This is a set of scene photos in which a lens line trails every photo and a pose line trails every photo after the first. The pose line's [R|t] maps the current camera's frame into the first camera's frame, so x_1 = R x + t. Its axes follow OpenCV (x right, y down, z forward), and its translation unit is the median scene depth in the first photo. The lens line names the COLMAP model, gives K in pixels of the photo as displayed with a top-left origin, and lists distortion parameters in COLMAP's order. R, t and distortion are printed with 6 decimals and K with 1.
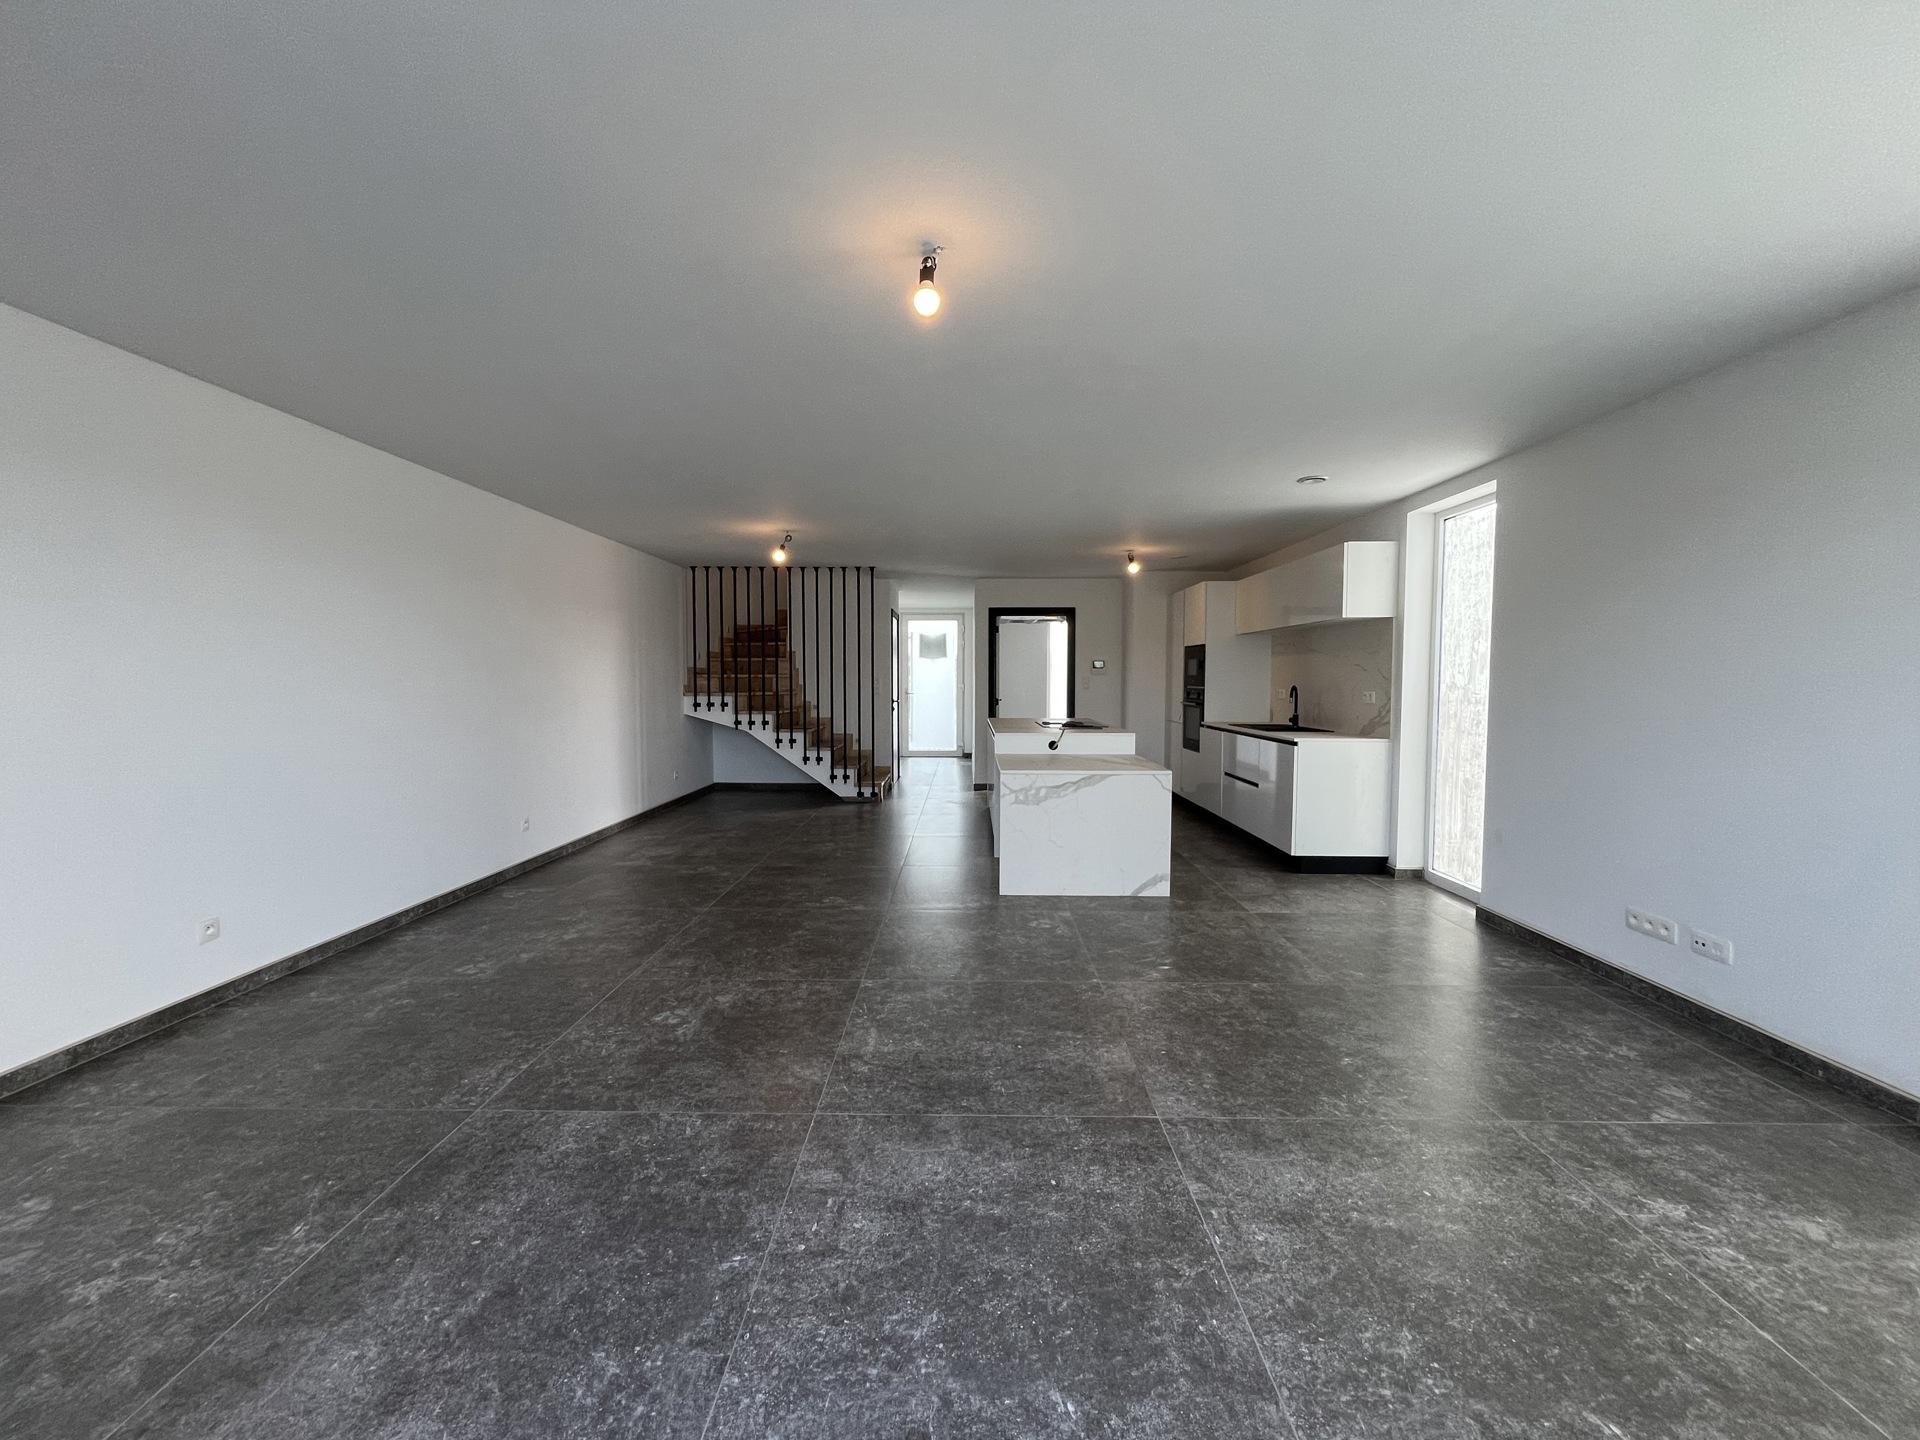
lens RADIAL K [[772.8, 0, 956.6], [0, 772.8, 723.1], [0, 0, 1]] dist [-0.002454, 0.000395]
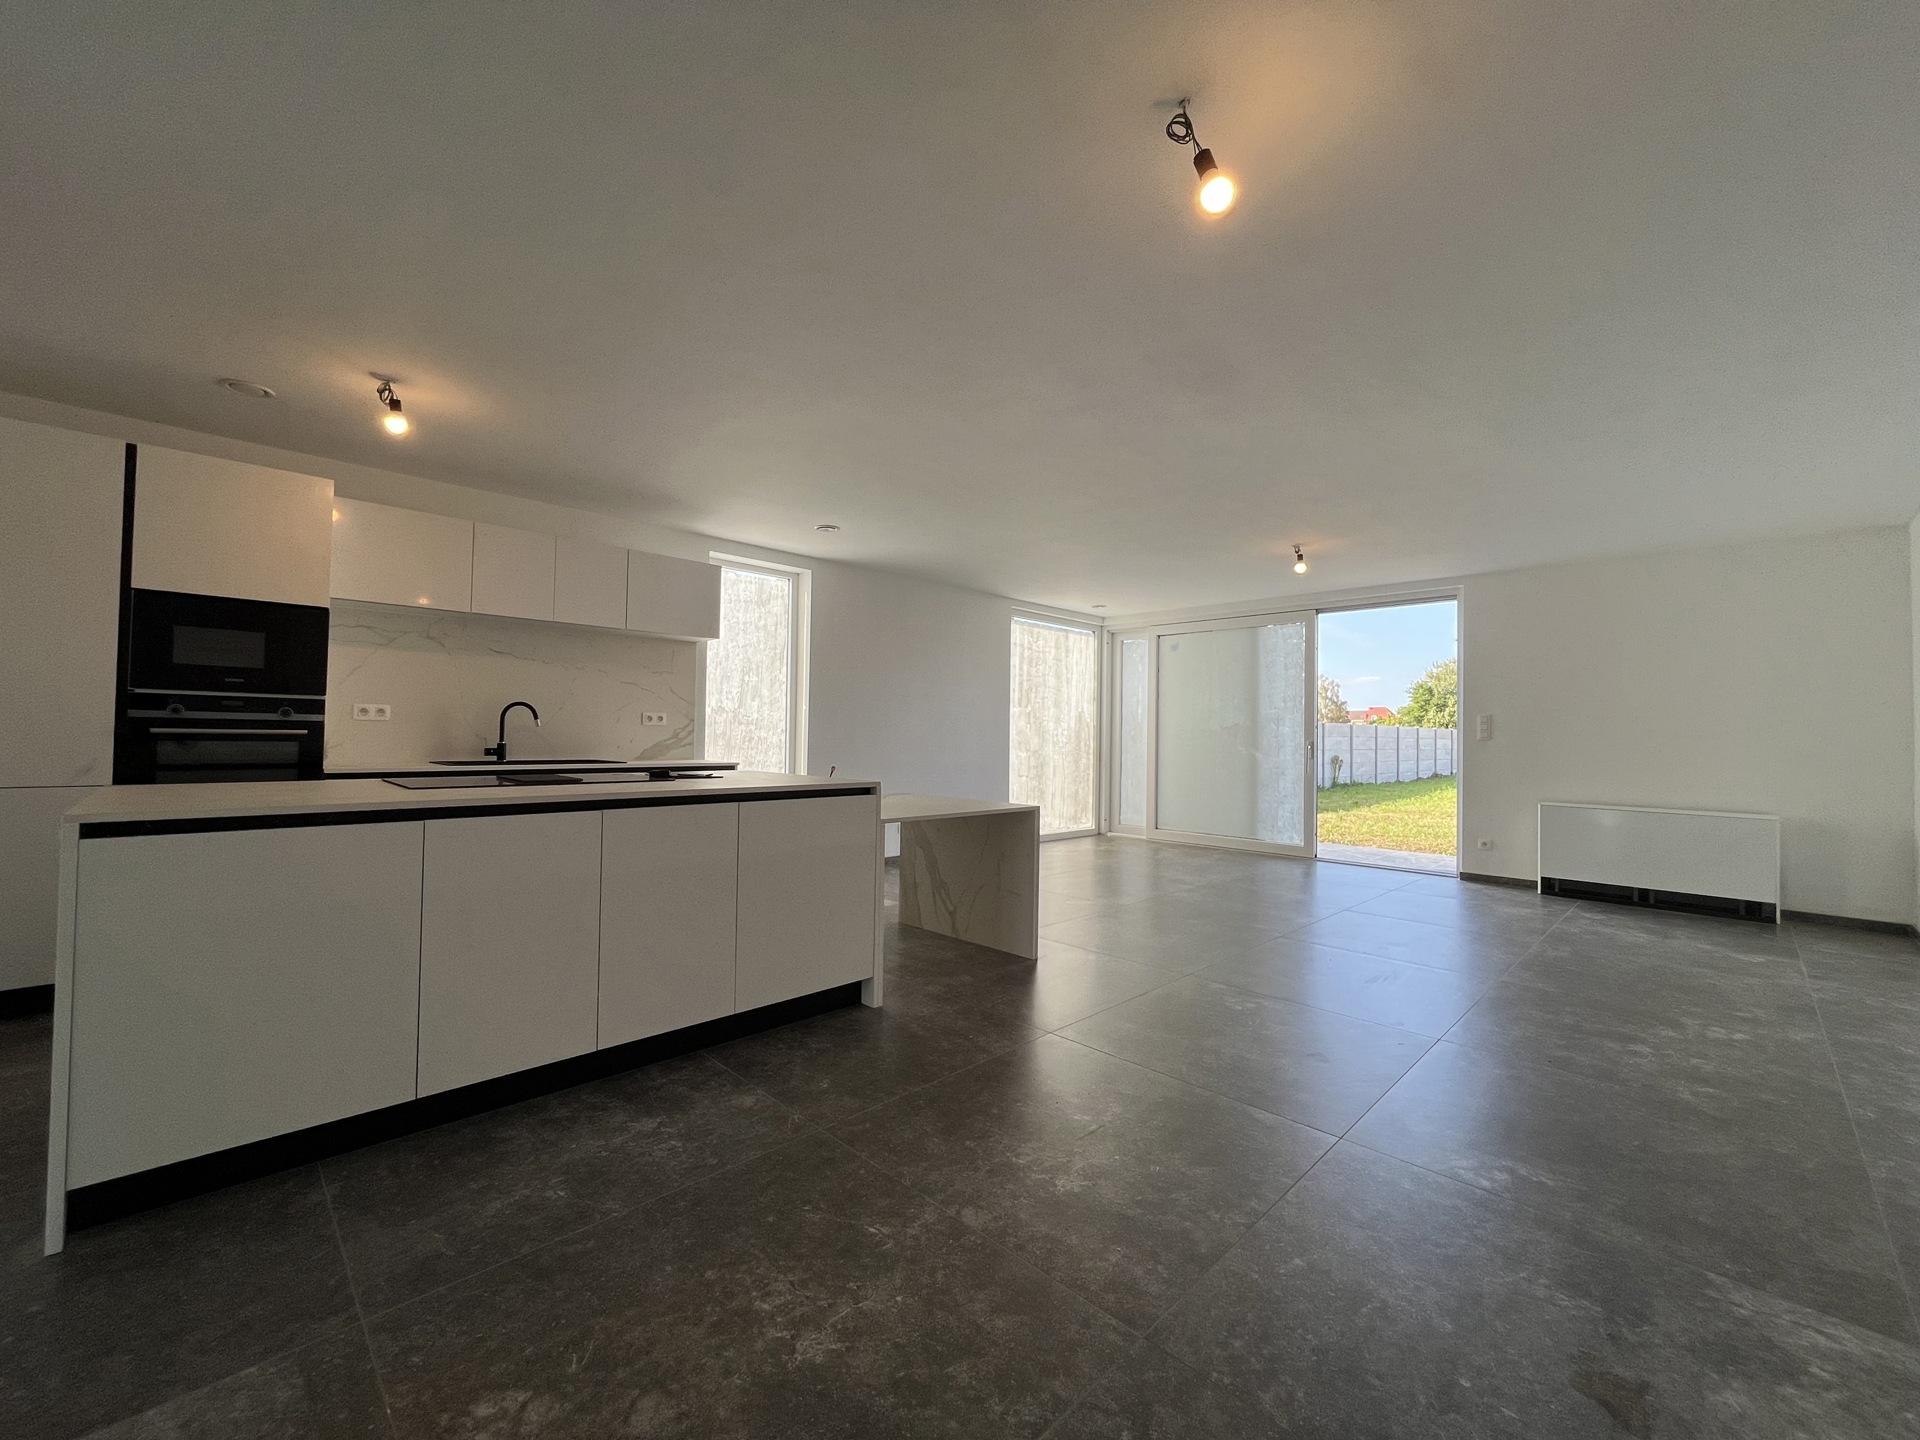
lens RADIAL K [[772.8, 0, 956.9], [0, 772.8, 720.3], [0, 0, 1]] dist [-0.002454, 0.000395]
pose [[-0.714977, 0.000688, 0.699147, -0.419163], [0.023164, 0.999474, 0.022706, -0.047358], [-0.698764, 0.032429, -0.714617, 1.497112]]
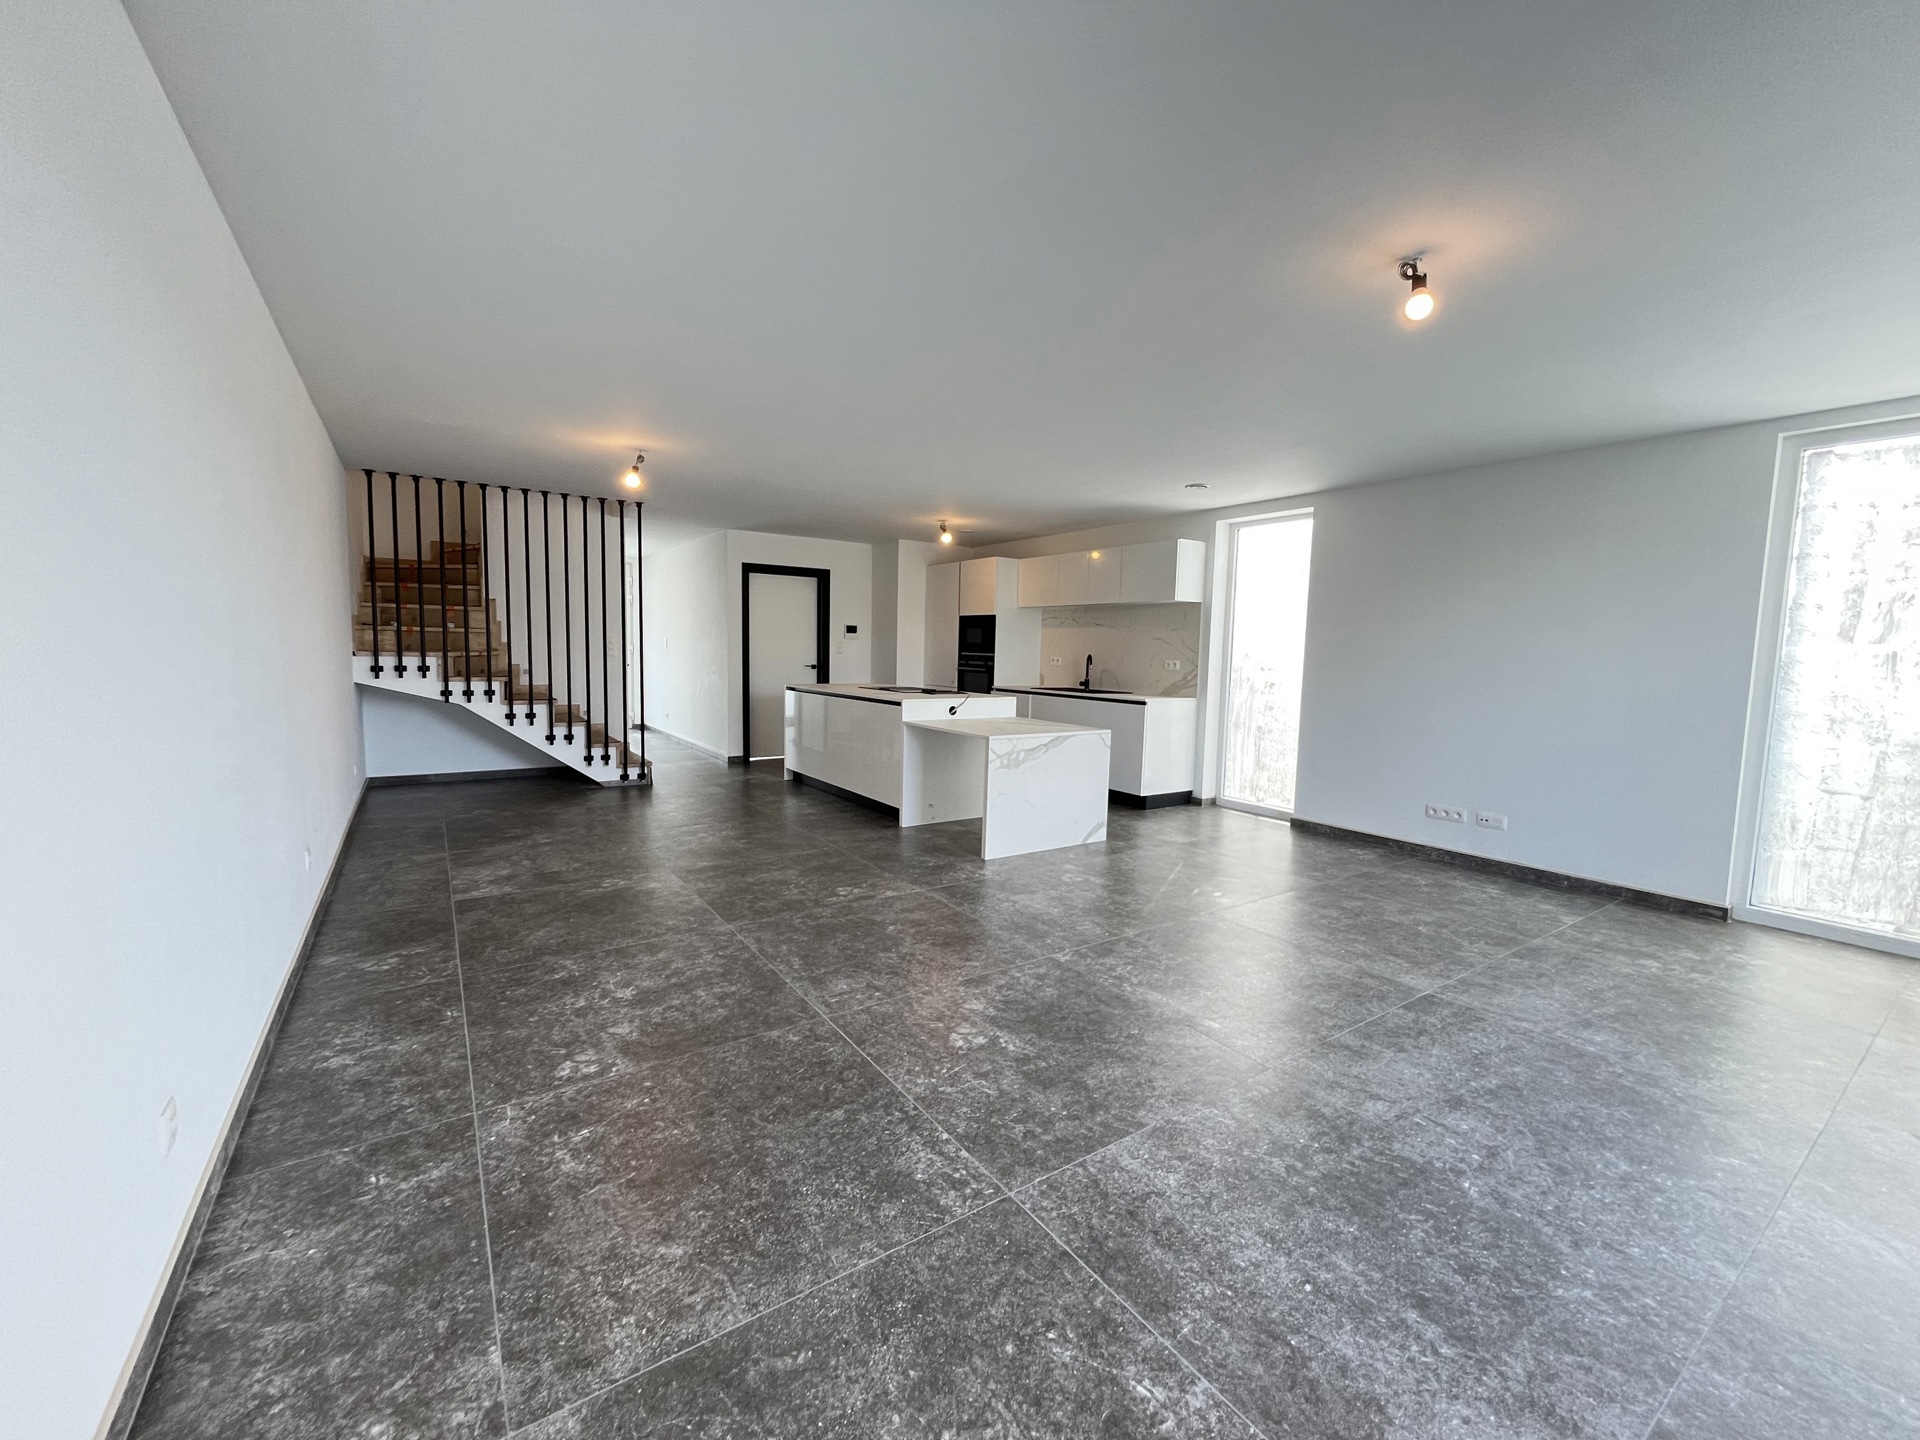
lens RADIAL K [[772.8, 0, 957.1], [0, 772.8, 719.2], [0, 0, 1]] dist [-0.002454, 0.000395]
pose [[0.815866, -0.034128, 0.577234, -0.501196], [0.010490, 0.998966, 0.044236, -0.005165], [-0.578146, -0.030035, 0.815380, 0.187434]]
